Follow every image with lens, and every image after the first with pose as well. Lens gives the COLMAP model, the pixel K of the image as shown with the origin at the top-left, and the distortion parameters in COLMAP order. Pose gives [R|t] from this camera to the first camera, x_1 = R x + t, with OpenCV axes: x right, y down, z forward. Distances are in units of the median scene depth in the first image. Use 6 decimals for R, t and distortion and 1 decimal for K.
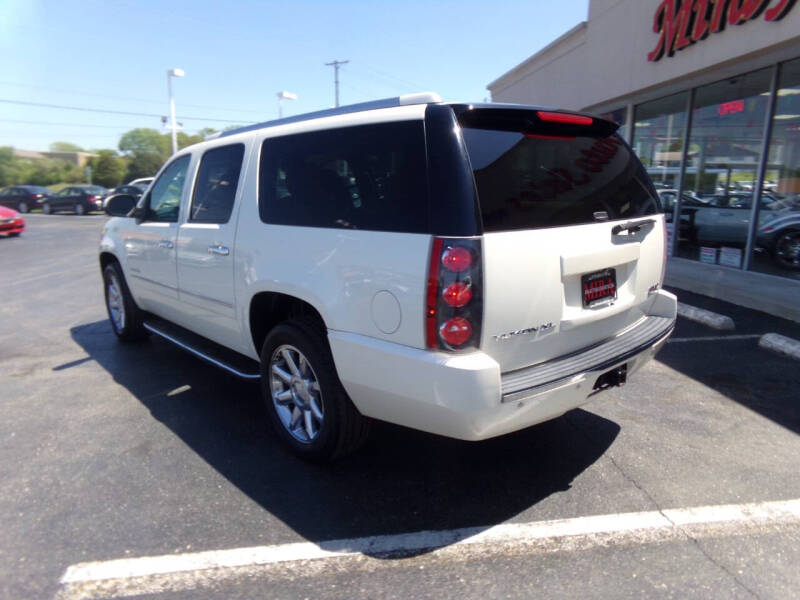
lens RADIAL K [[547.1, 0, 400.6], [0, 547.1, 306.0], [0, 0, 1]] dist [-0.004572, 0.023798]
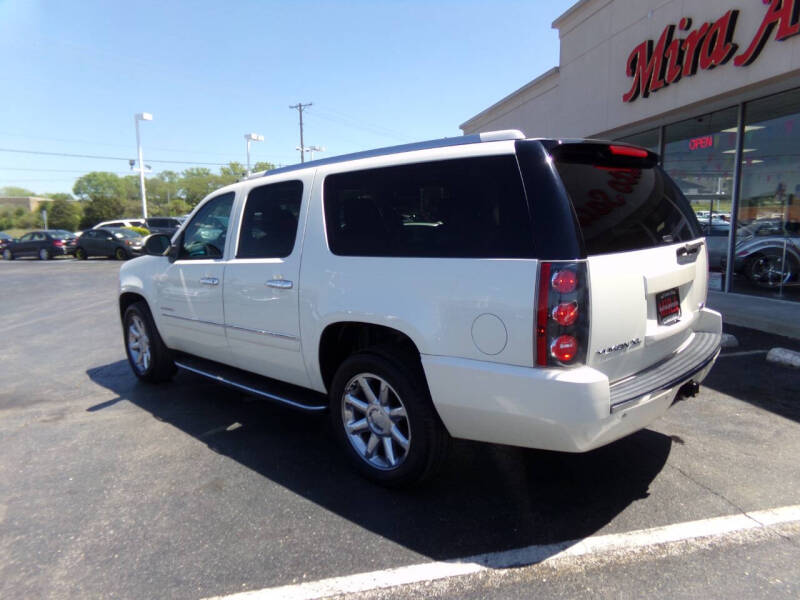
lens RADIAL K [[547.1, 0, 402.5], [0, 547.1, 303.1], [0, 0, 1]] dist [-0.004572, 0.023798]
pose [[0.997009, -0.033125, 0.069829, -0.218884], [0.037986, 0.996860, -0.069477, 0.016165], [-0.067308, 0.071921, 0.995137, -0.033655]]
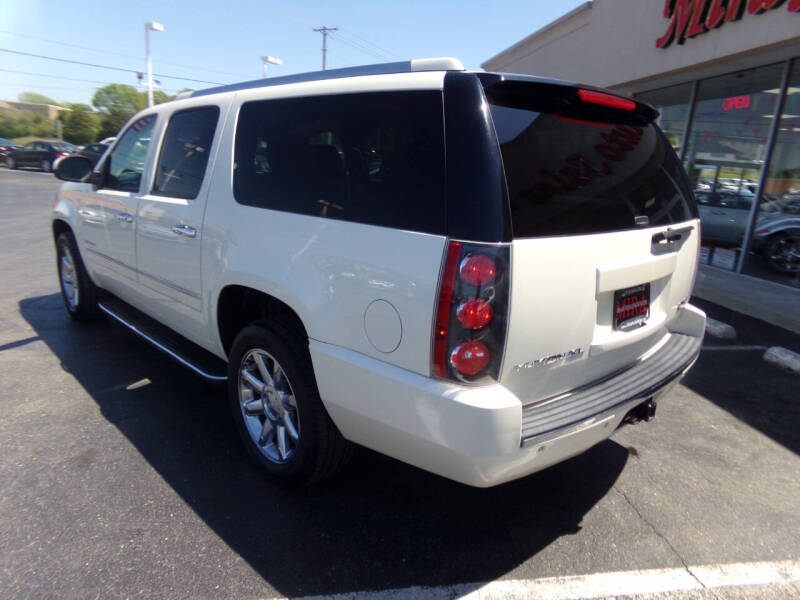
lens RADIAL K [[547.1, 0, 401.4], [0, 547.1, 306.2], [0, 0, 1]] dist [-0.004572, 0.023798]
pose [[0.997715, 0.050402, 0.045001, -0.031238], [-0.052229, 0.997818, 0.040386, -0.044203], [-0.042867, -0.042644, 0.998170, 0.154755]]
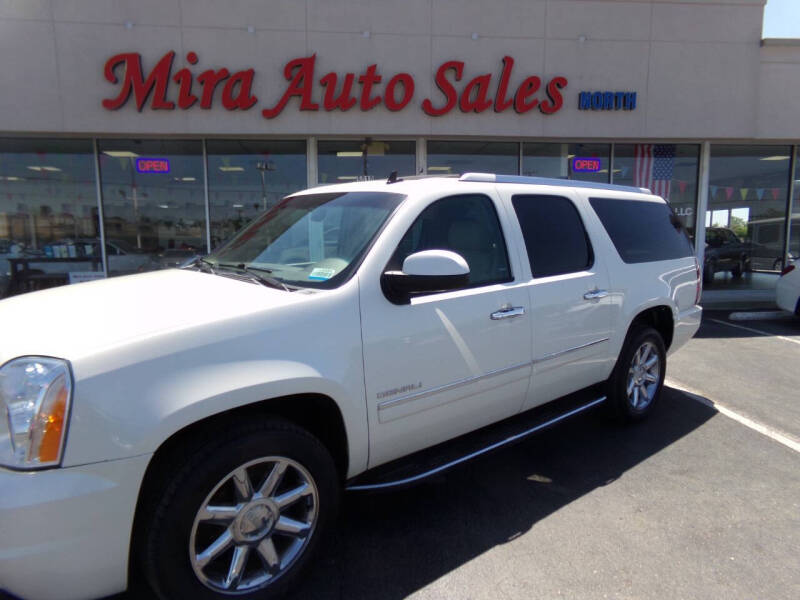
lens RADIAL K [[547.1, 0, 399.5], [0, 547.1, 302.5], [0, 0, 1]] dist [-0.004572, 0.023798]
pose [[0.020278, -0.128611, 0.991488, -1.744973], [0.214615, 0.969134, 0.121323, -0.370824], [-0.976488, 0.210328, 0.047254, 1.637472]]
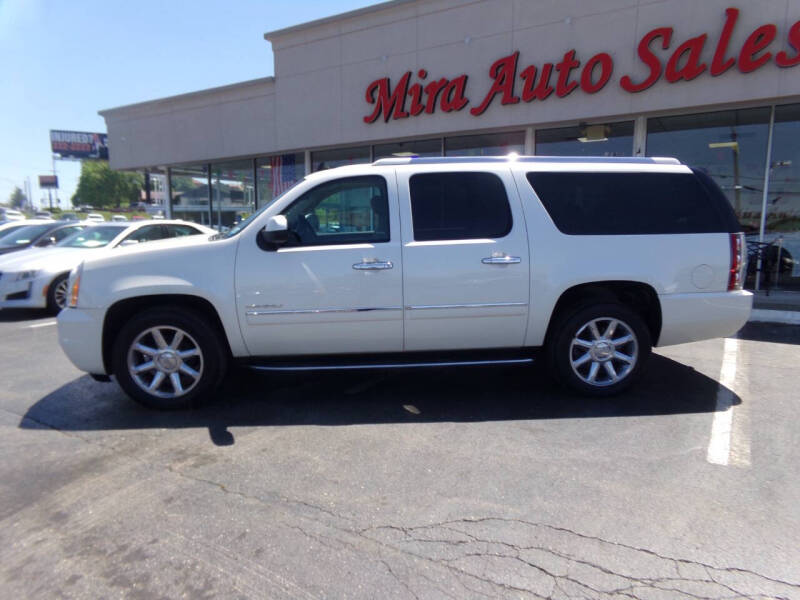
lens RADIAL K [[547.1, 0, 403.3], [0, 547.1, 299.6], [0, 0, 1]] dist [-0.004572, 0.023798]
pose [[0.623955, -0.109896, 0.773694, -1.720576], [0.168028, 0.985772, 0.004511, -0.073218], [-0.763182, 0.127187, 0.633543, 0.511754]]
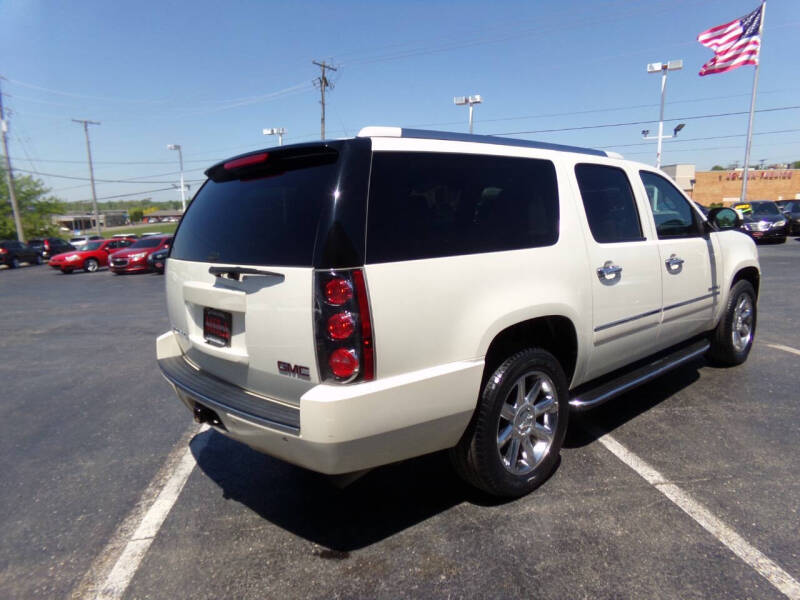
lens RADIAL K [[547.1, 0, 405.9], [0, 547.1, 315.3], [0, 0, 1]] dist [-0.004572, 0.023798]
pose [[0.005478, 0.192858, -0.981211, 1.280539], [-0.176415, 0.966022, 0.188888, -0.288189], [0.984301, 0.172065, 0.039314, 1.224715]]
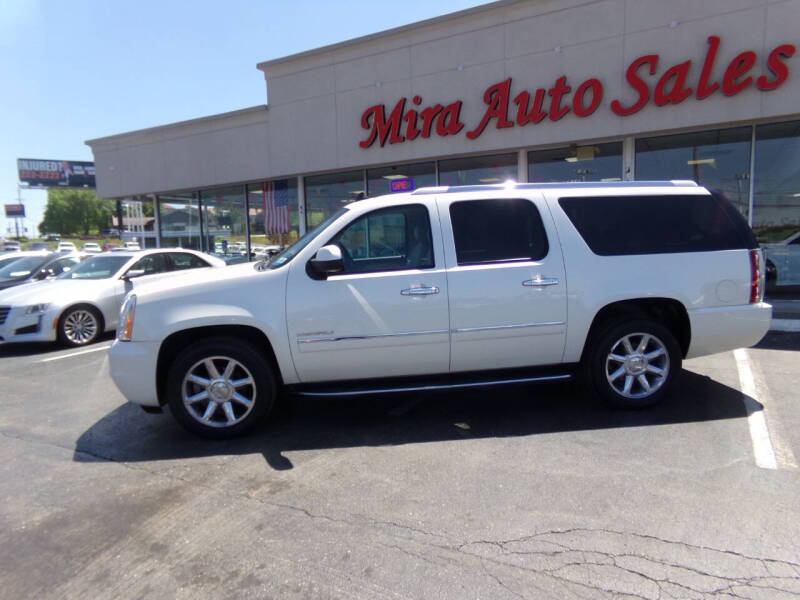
lens RADIAL K [[547.1, 0, 400.5], [0, 547.1, 298.3], [0, 0, 1]] dist [-0.004572, 0.023798]
pose [[0.588554, -0.101289, 0.802088, -1.881587], [0.200588, 0.979394, -0.023508, -0.123266], [-0.783179, 0.174725, 0.596743, 0.624338]]
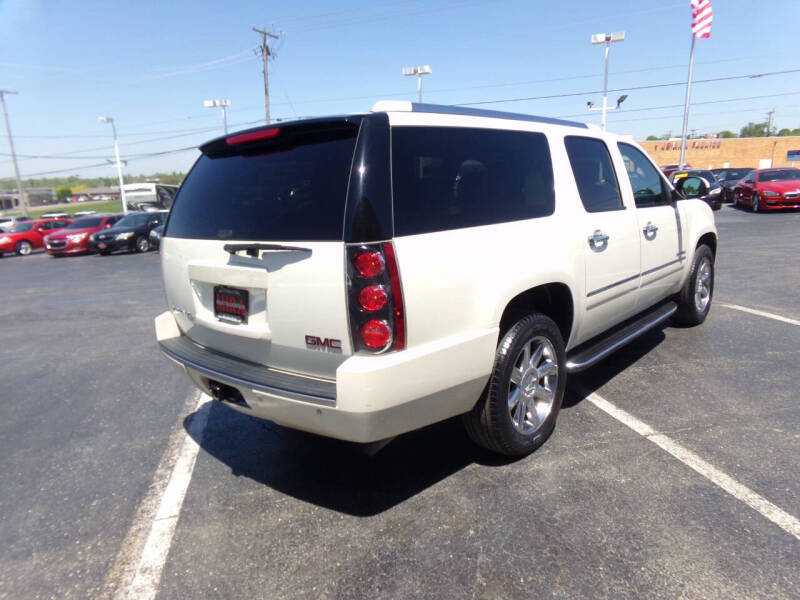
lens RADIAL K [[547.1, 0, 406.5], [0, 547.1, 314.7], [0, 0, 1]] dist [-0.004572, 0.023798]
pose [[0.104086, 0.235512, -0.966282, 1.302099], [-0.160963, 0.962739, 0.217310, -0.269613], [0.981457, 0.132917, 0.138117, 1.111500]]
